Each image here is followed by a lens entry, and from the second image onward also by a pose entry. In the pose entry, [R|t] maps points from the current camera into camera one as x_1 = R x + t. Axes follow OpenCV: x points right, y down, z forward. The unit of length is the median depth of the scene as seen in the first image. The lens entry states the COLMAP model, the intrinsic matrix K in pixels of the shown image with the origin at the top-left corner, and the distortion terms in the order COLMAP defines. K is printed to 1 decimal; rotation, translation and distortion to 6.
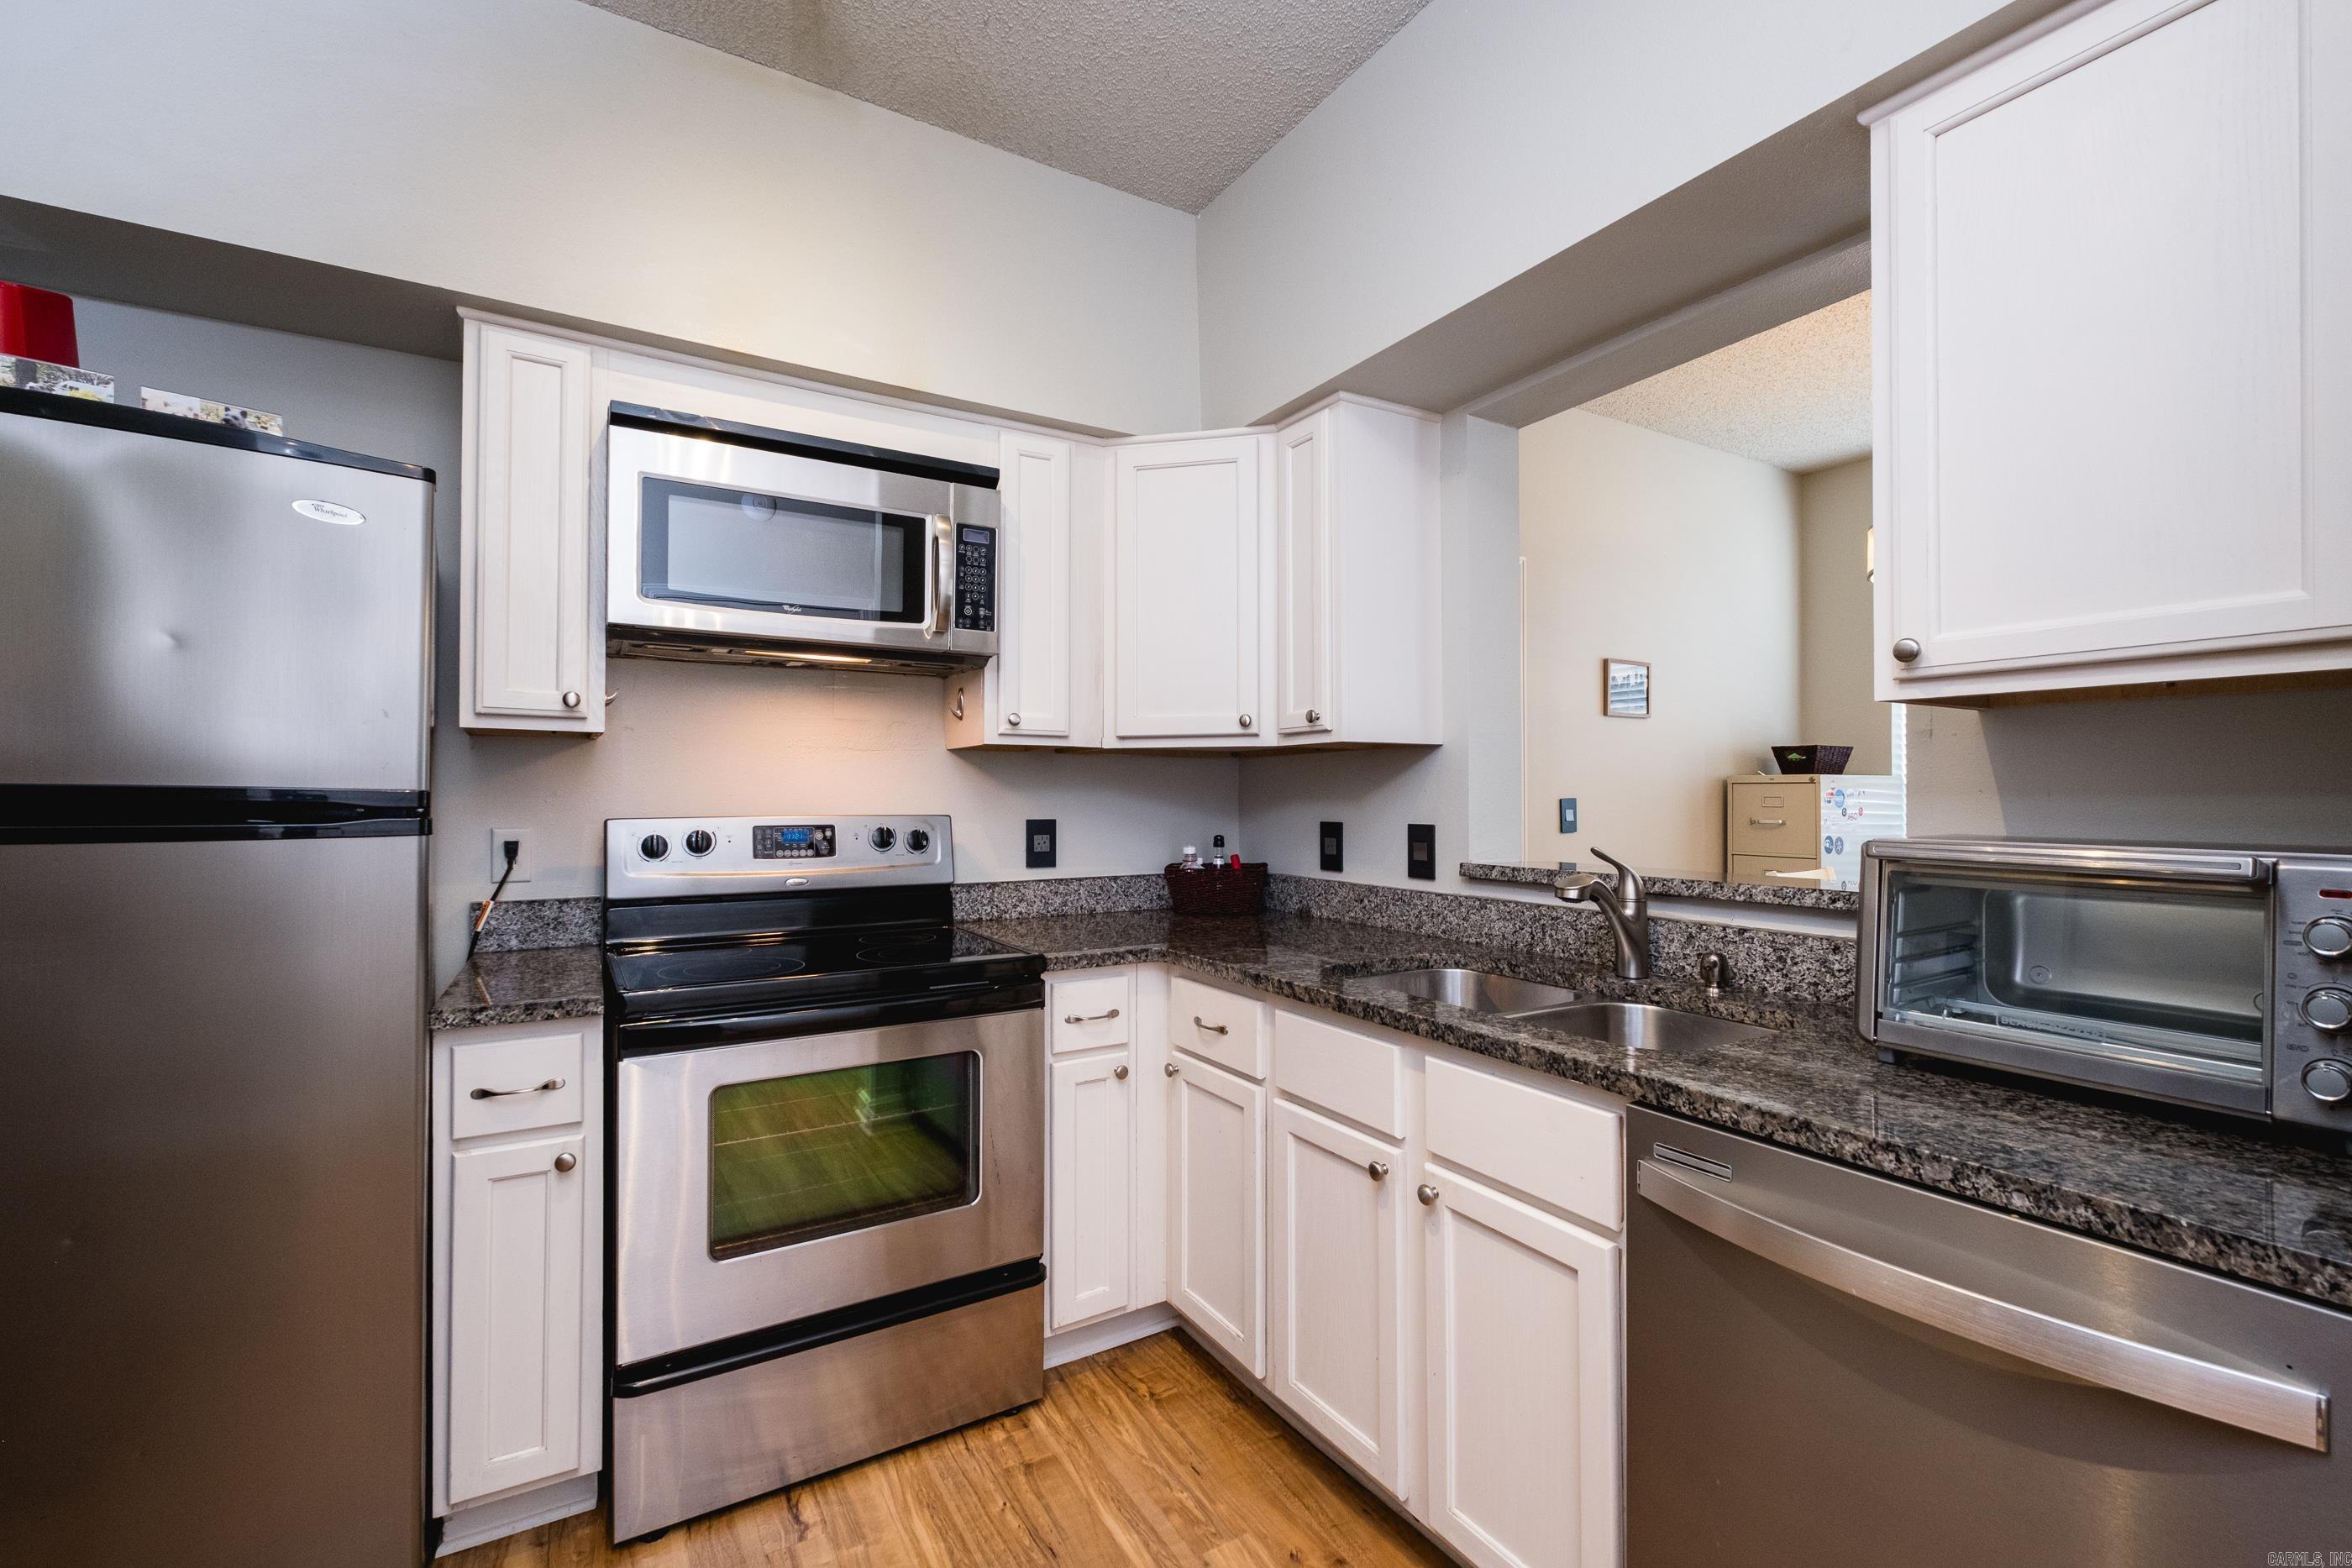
lens RADIAL K [[998.7, 0, 1176.0], [0, 998.7, 784.0], [0, 0, 1]] dist [-0.000386, -0.000451]
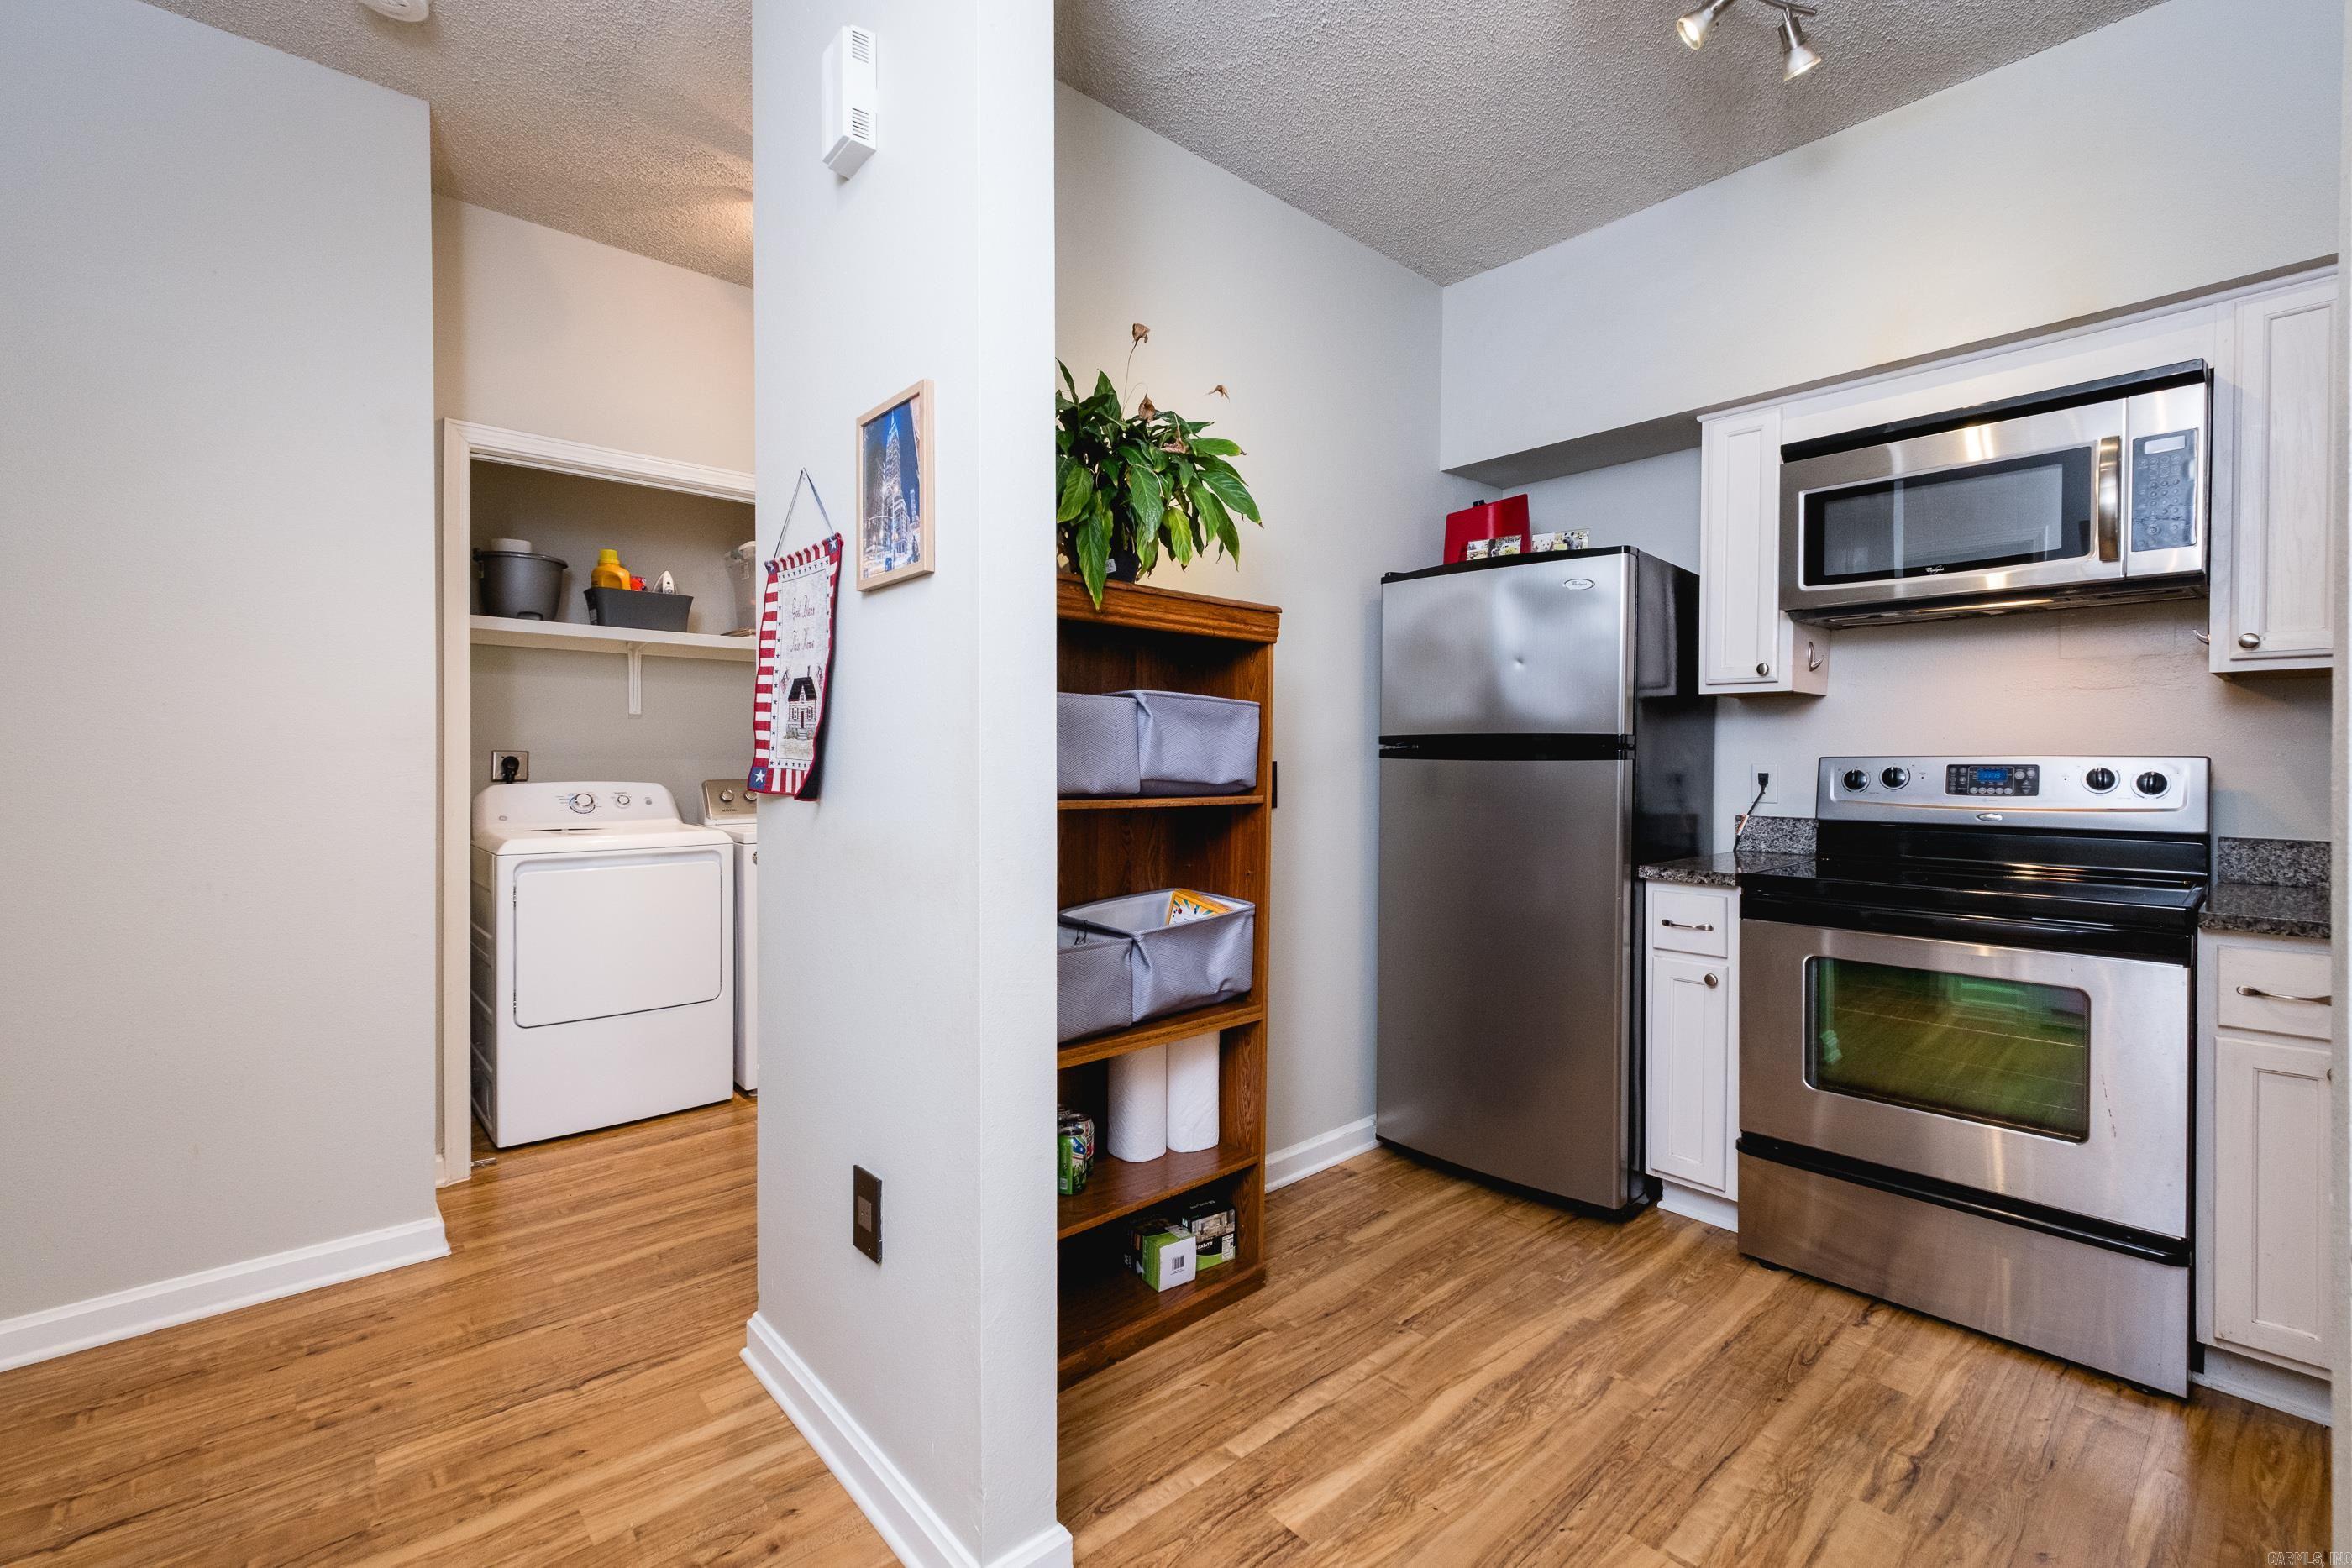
lens RADIAL K [[1057.0, 0, 1188.9], [0, 1057.0, 755.6], [0, 0, 1]] dist [0.001090, -0.000099]
pose [[0.175243, -0.004660, -0.984514, 0.605375], [0.013280, 0.999909, -0.002369, 0.024507], [0.984436, -0.012659, 0.175289, -0.038115]]
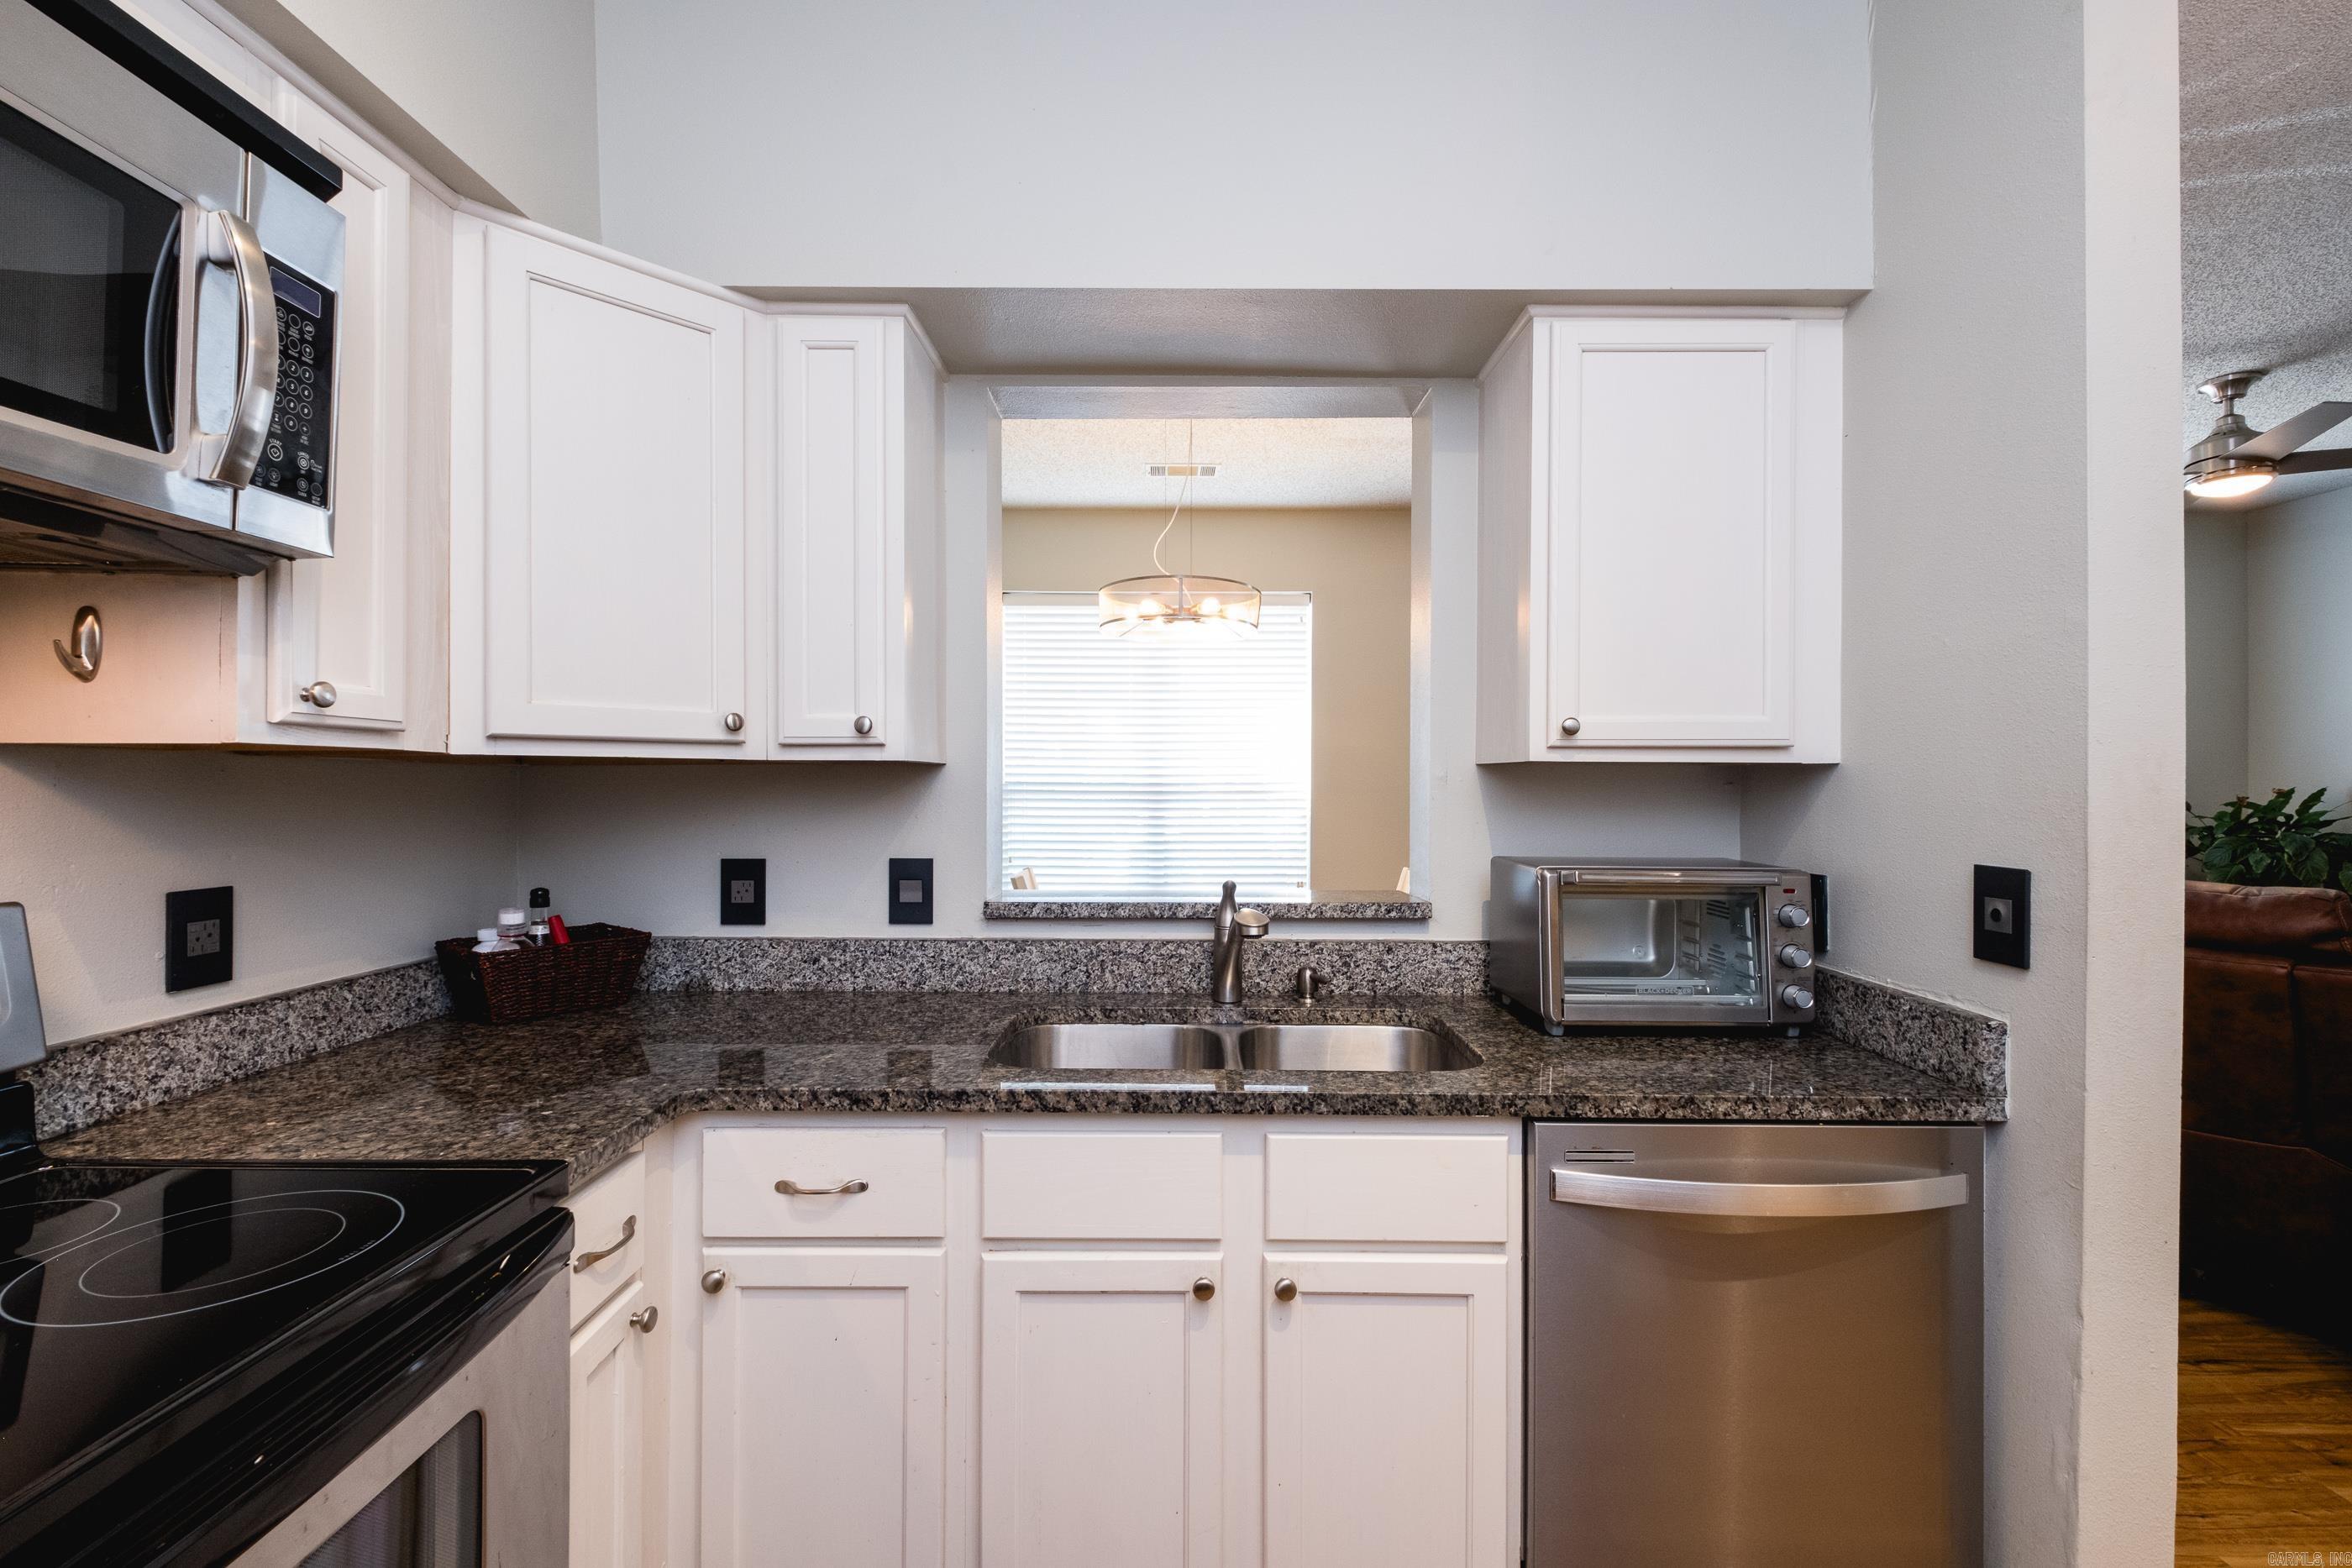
lens RADIAL K [[1004.9, 0, 1179.0], [0, 1004.9, 778.2], [0, 0, 1]] dist [0.001983, -0.000219]
pose [[0.518168, 0.007264, 0.855248, -0.394987], [-0.012832, 0.999917, -0.000719, -0.031596], [-0.855182, -0.010602, 0.518219, 0.425710]]
